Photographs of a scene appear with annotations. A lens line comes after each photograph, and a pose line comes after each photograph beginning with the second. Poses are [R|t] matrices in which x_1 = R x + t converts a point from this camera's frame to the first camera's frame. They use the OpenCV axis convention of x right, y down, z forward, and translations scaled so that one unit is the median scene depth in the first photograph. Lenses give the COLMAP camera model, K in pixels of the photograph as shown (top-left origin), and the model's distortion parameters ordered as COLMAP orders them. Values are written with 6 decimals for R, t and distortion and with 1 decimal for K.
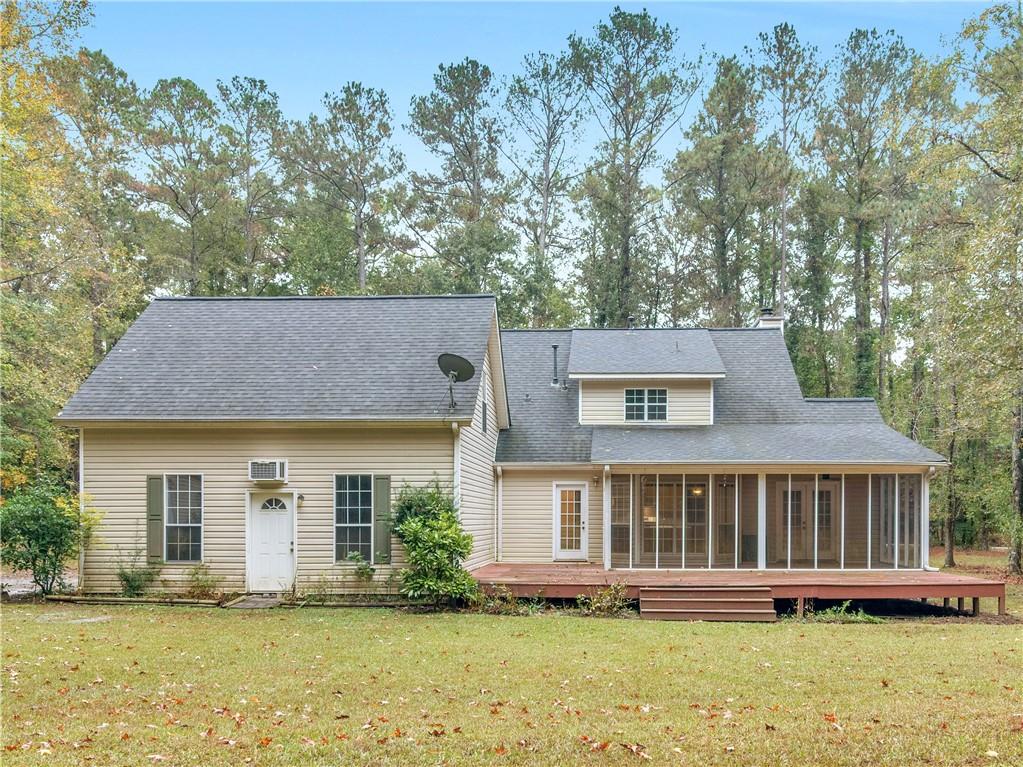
lens RADIAL K [[522.3, 0, 511.6], [0, 522.3, 383.9], [0, 0, 1]] dist [-0.002190, 0.000075]
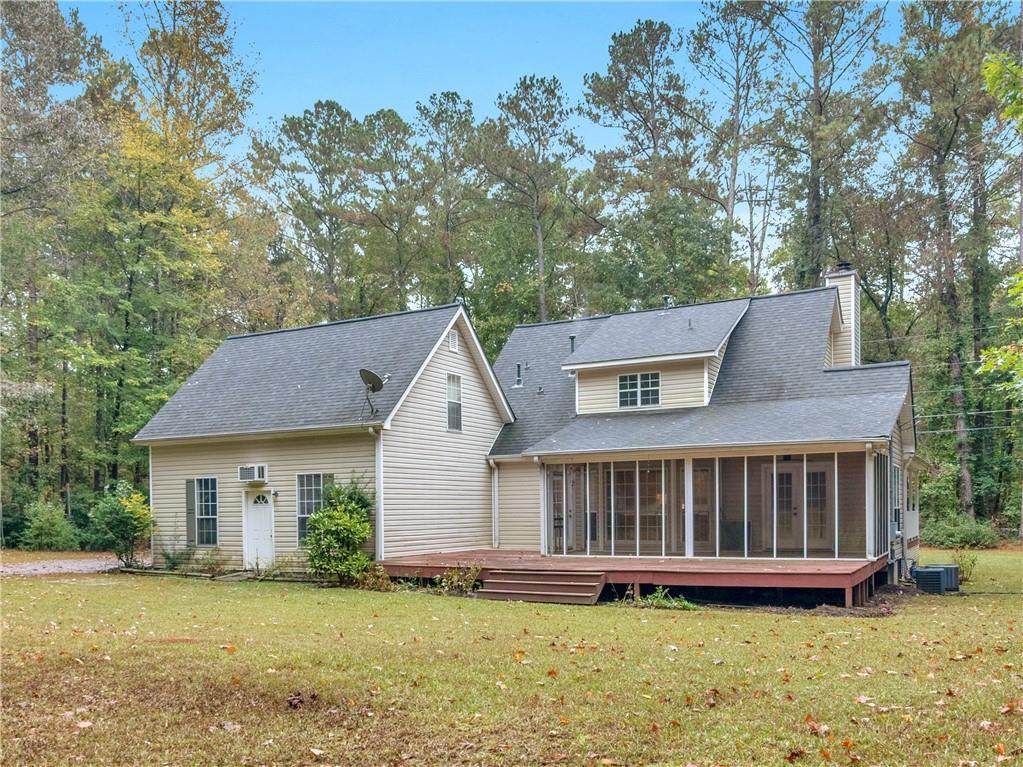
lens RADIAL K [[522.3, 0, 493.2], [0, 522.3, 380.5], [0, 0, 1]] dist [-0.002190, 0.000075]
pose [[0.952350, -0.085845, -0.292678, 0.450808], [0.089925, 0.995948, 0.000490, -0.004500], [0.291450, -0.026786, 0.956211, -0.025499]]
